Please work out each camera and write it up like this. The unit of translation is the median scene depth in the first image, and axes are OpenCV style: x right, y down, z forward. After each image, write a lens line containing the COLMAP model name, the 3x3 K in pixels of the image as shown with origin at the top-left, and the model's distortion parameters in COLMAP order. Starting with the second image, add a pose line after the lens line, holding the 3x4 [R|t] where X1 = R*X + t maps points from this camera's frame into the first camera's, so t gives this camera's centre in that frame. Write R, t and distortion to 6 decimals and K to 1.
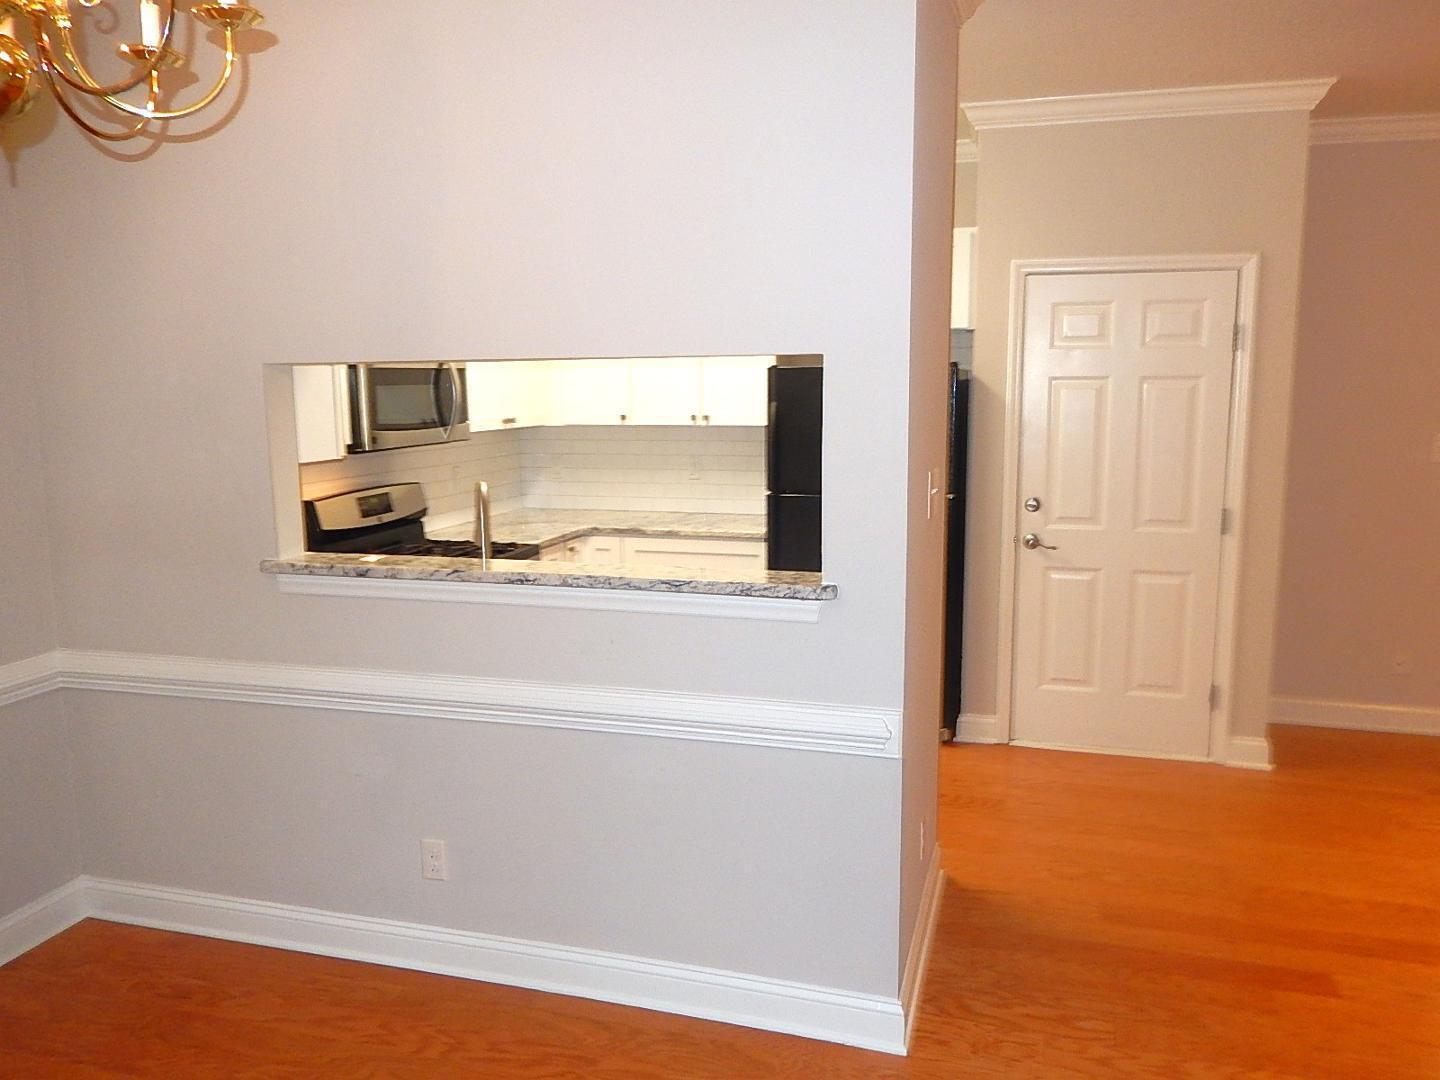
lens RADIAL K [[1071.2, 0, 720.0], [0, 1071.2, 540.0], [0, 0, 1]] dist [0.007997, -0.004096]
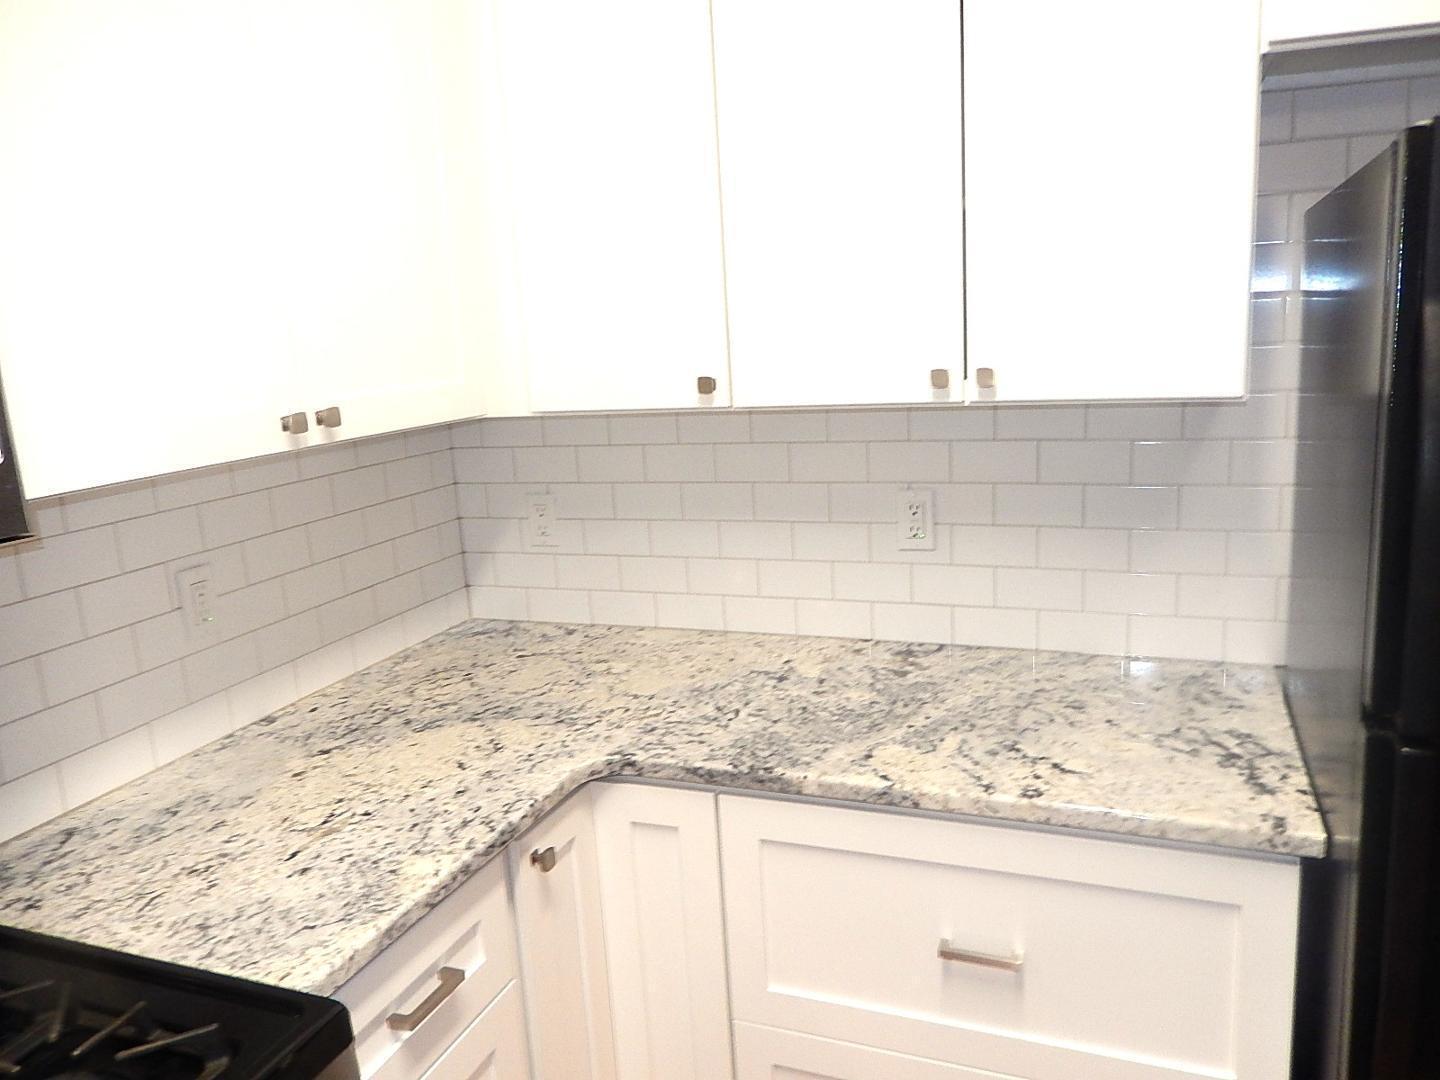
lens RADIAL K [[1071.2, 0, 720.0], [0, 1071.2, 540.0], [0, 0, 1]] dist [0.007997, -0.004096]
pose [[0.994687, -0.030535, -0.098309, -0.058498], [0.036392, 0.997633, 0.058336, -0.090657], [0.096295, -0.061604, 0.993445, 0.709085]]
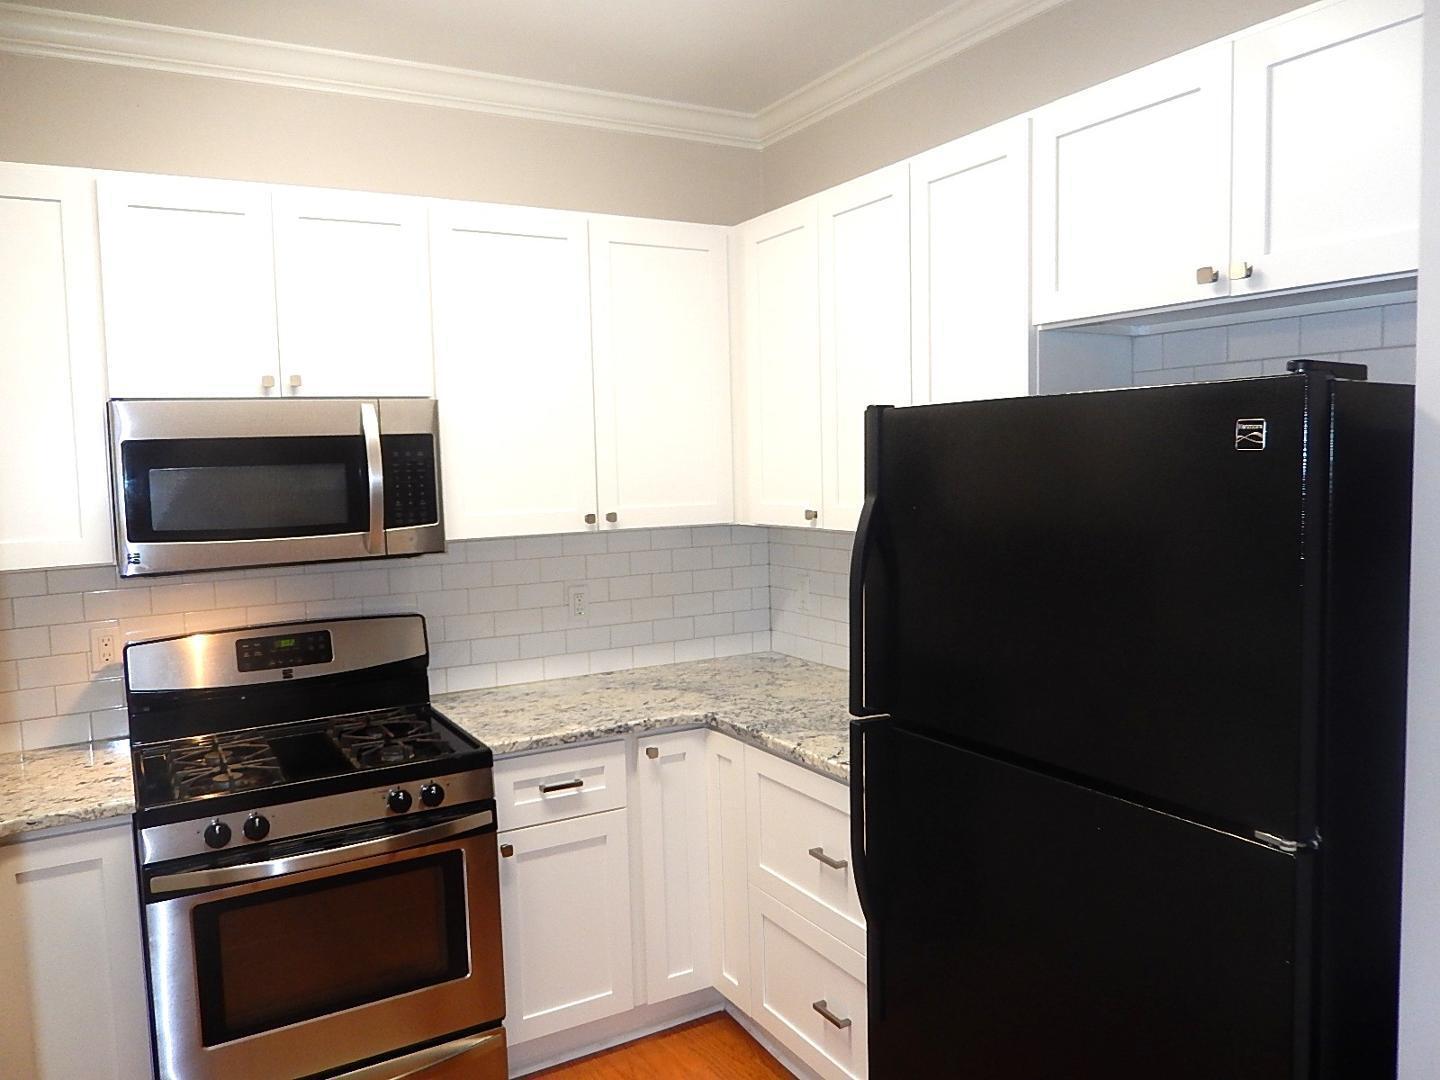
lens RADIAL K [[1071.2, 0, 720.0], [0, 1071.2, 540.0], [0, 0, 1]] dist [0.007997, -0.004096]
pose [[0.724531, 0.045664, -0.687727, 0.258256], [-0.081396, 0.996489, -0.019587, -0.091266], [0.684419, 0.070170, 0.725705, 0.602714]]
